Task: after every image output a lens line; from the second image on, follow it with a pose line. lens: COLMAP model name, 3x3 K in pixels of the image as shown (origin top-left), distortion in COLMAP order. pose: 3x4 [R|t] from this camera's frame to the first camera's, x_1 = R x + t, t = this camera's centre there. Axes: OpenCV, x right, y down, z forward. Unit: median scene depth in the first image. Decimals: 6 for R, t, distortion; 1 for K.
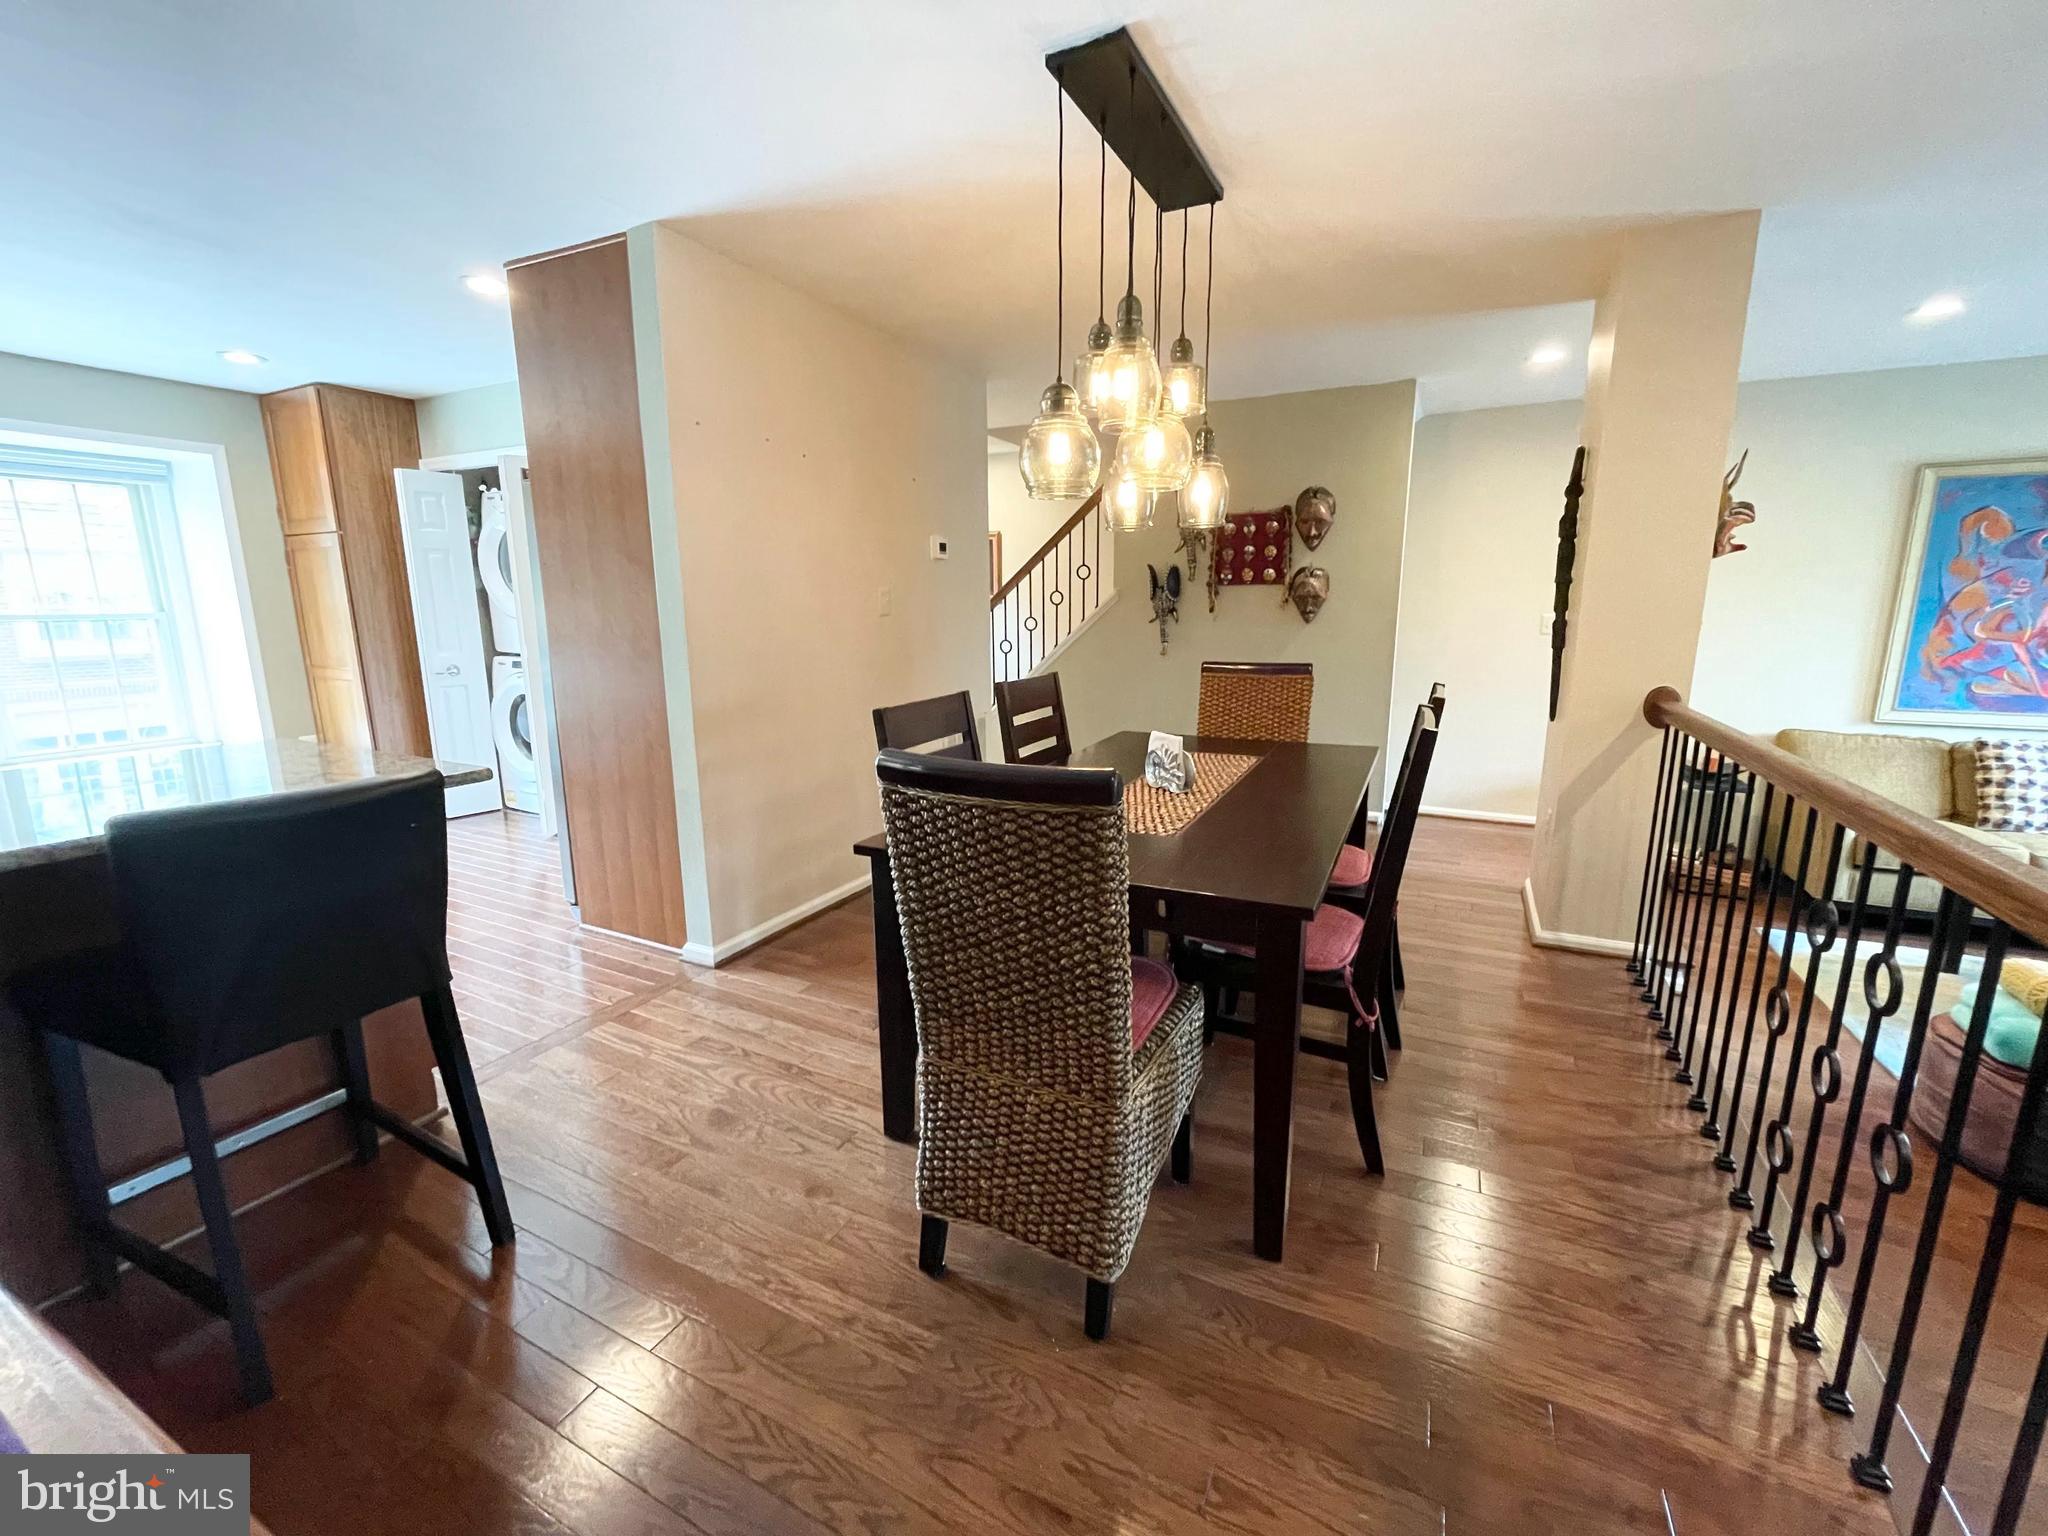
lens RADIAL K [[828.7, 0, 1028.6], [0, 828.7, 763.9], [0, 0, 1]] dist [-0.004259, -0.000143]
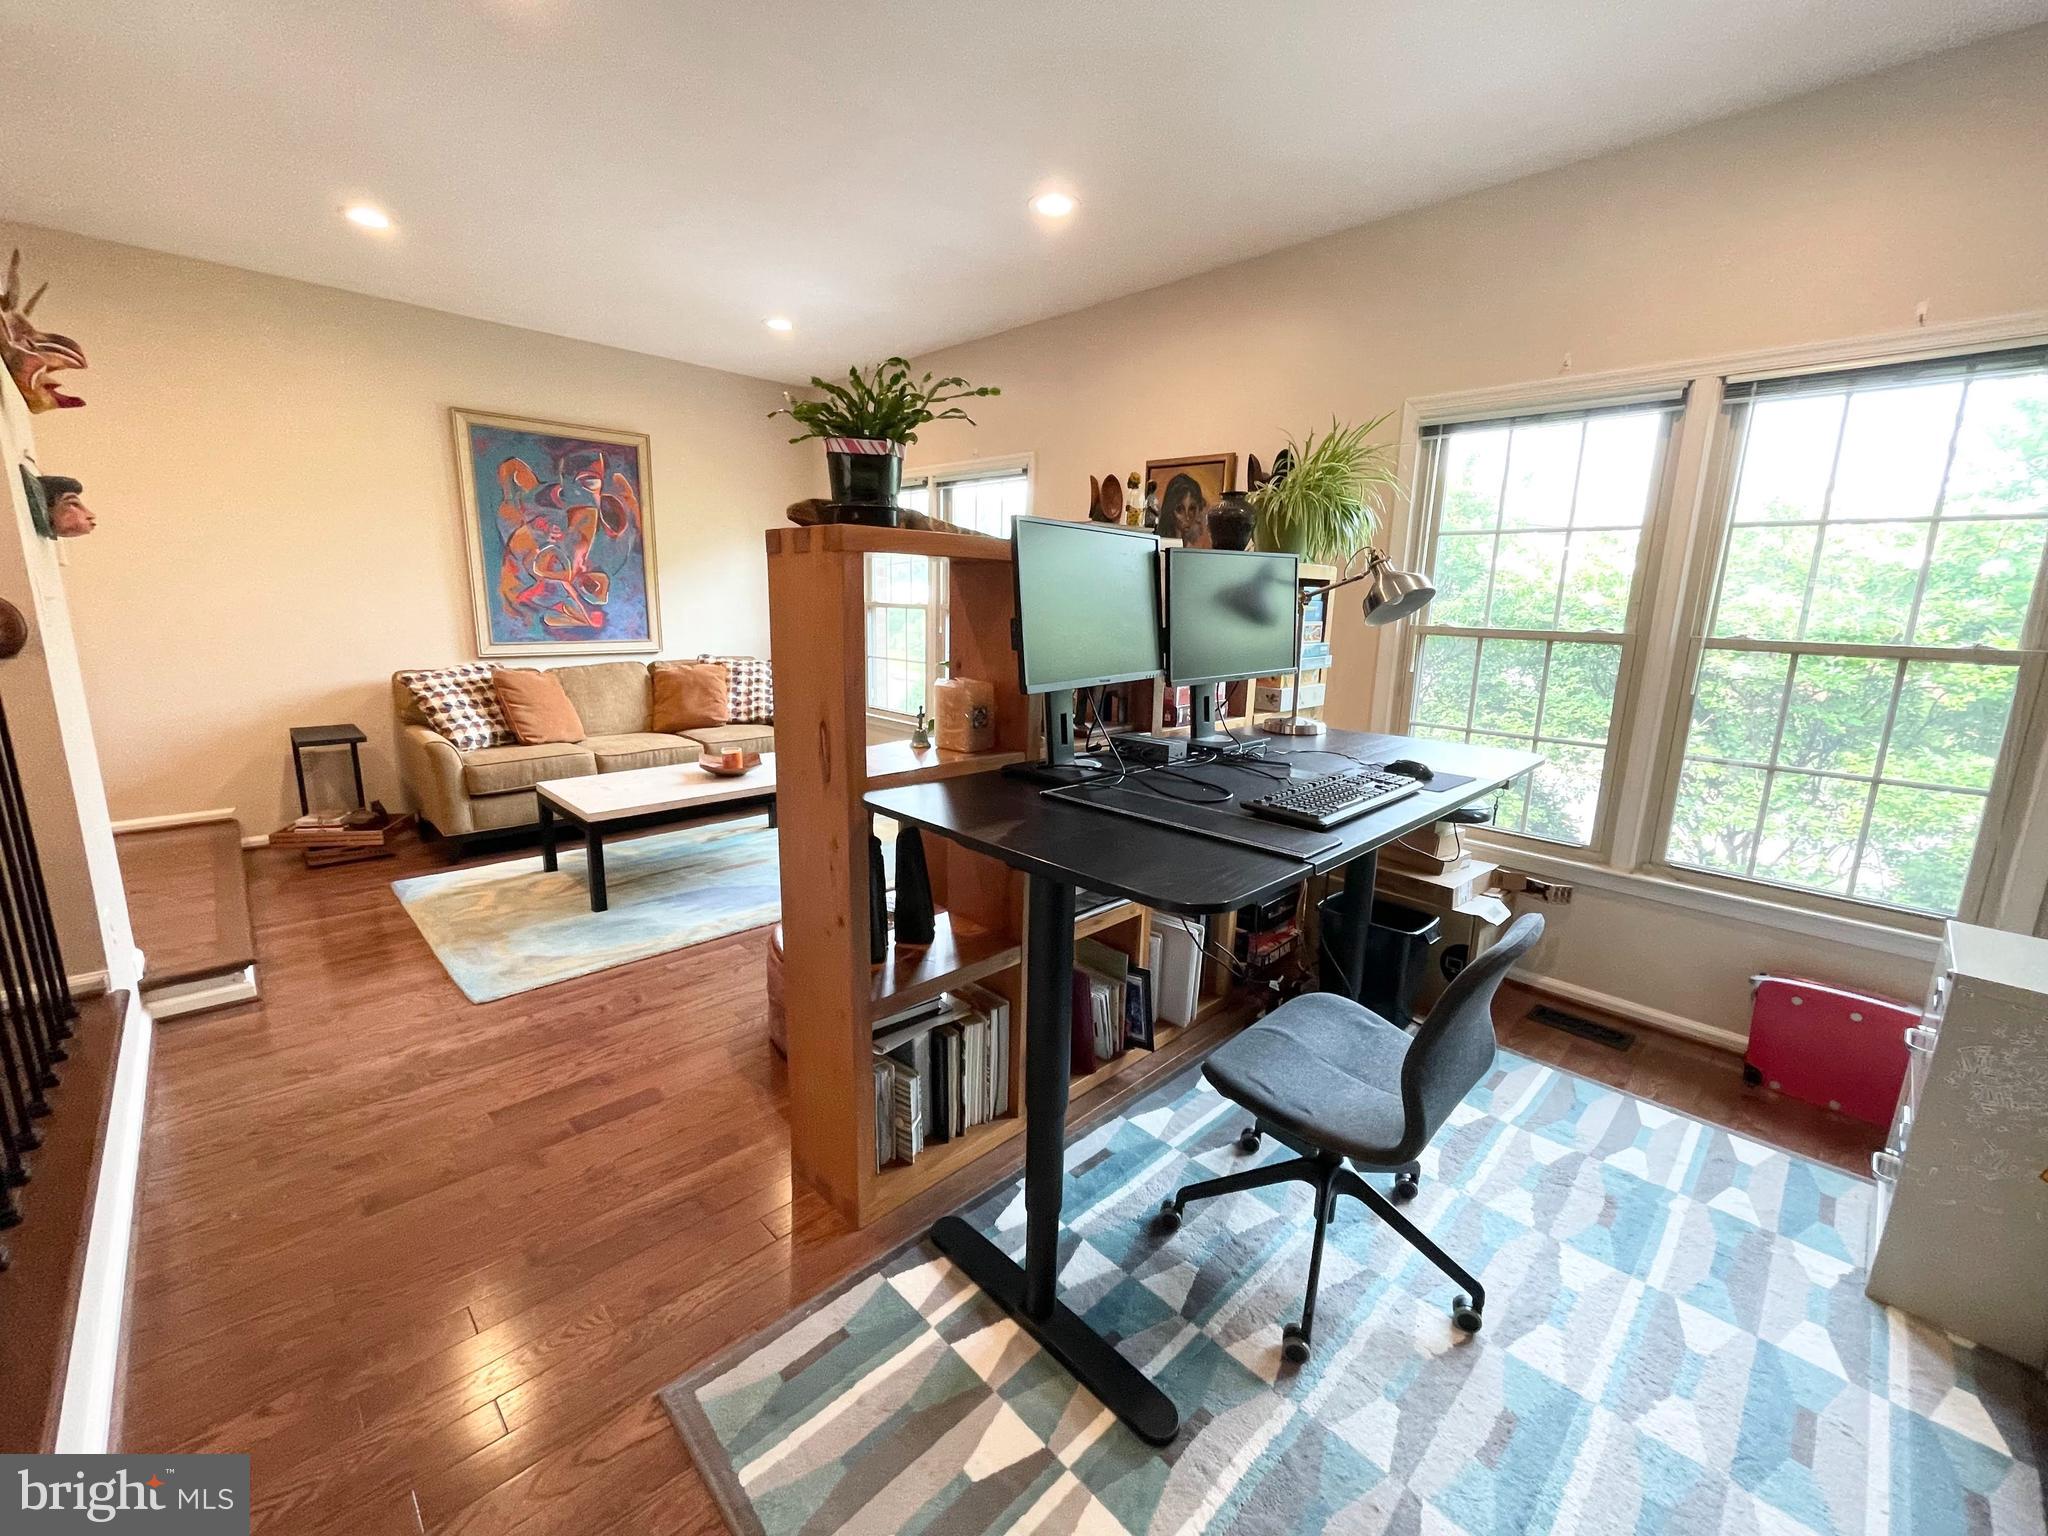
lens RADIAL K [[828.7, 0, 1025.2], [0, 828.7, 765.0], [0, 0, 1]] dist [-0.004259, -0.000143]
pose [[0.323160, -0.181109, 0.928853, 0.245844], [0.158279, 0.978035, 0.135631, 0.048136], [-0.933014, 0.103188, 0.344727, 0.008656]]
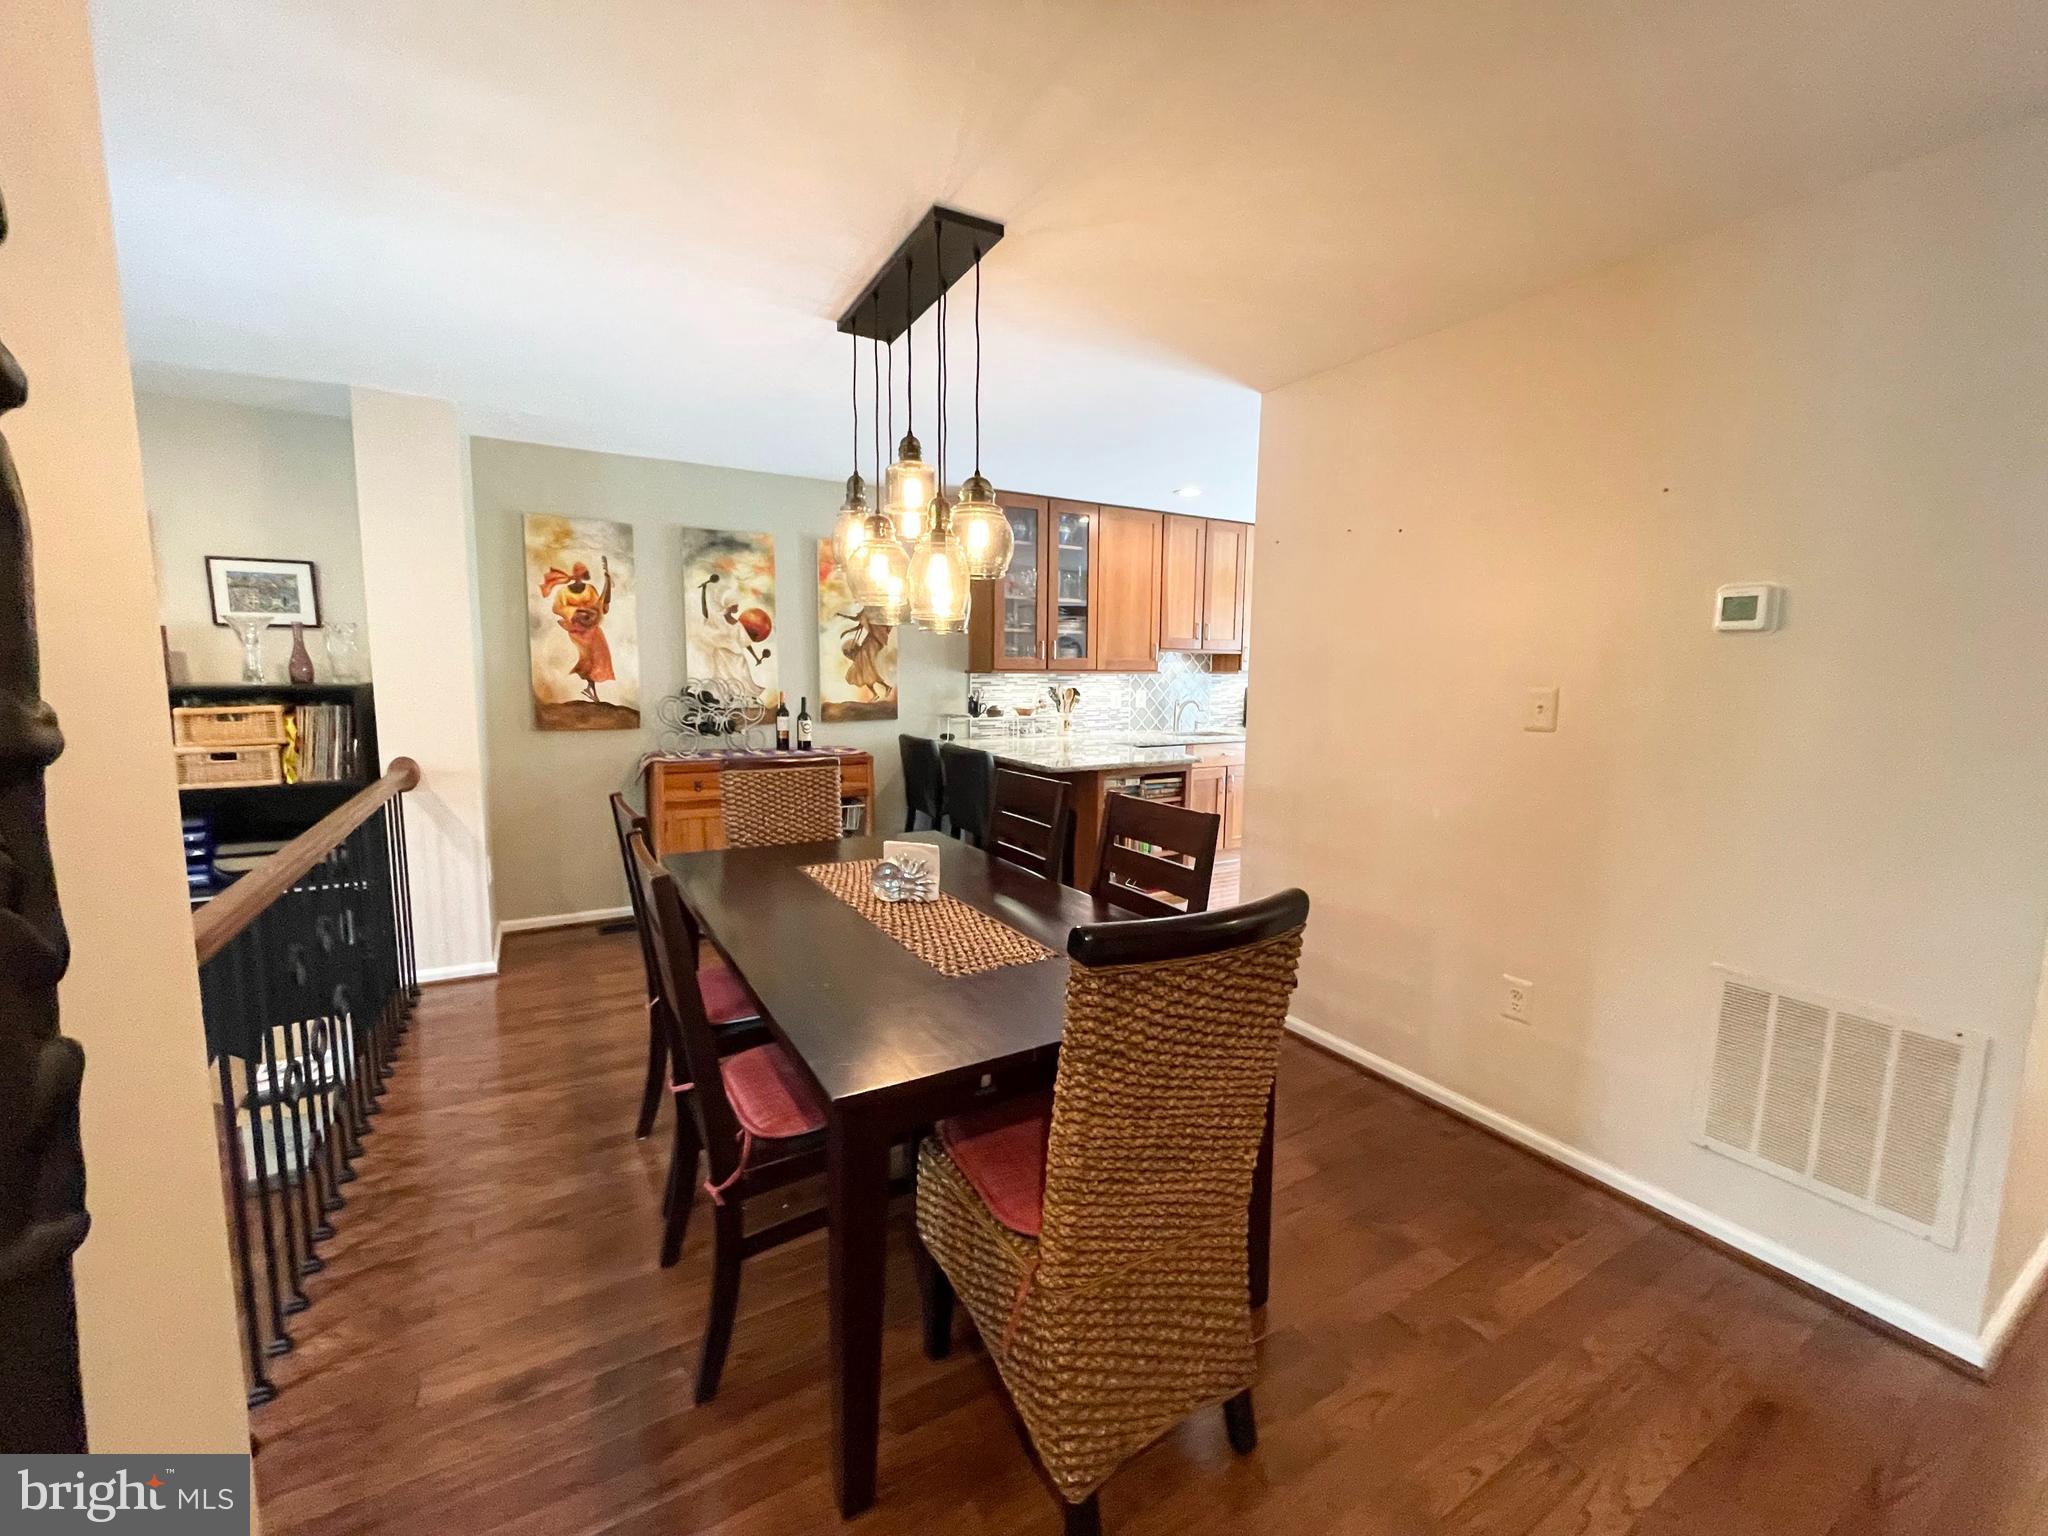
lens RADIAL K [[828.7, 0, 1028.4], [0, 828.7, 765.8], [0, 0, 1]] dist [-0.004259, -0.000143]
pose [[-0.538218, 0.098317, -0.837052, 0.447151], [-0.175160, 0.958438, 0.225202, -0.185087], [0.824403, 0.267826, -0.498627, 0.812405]]
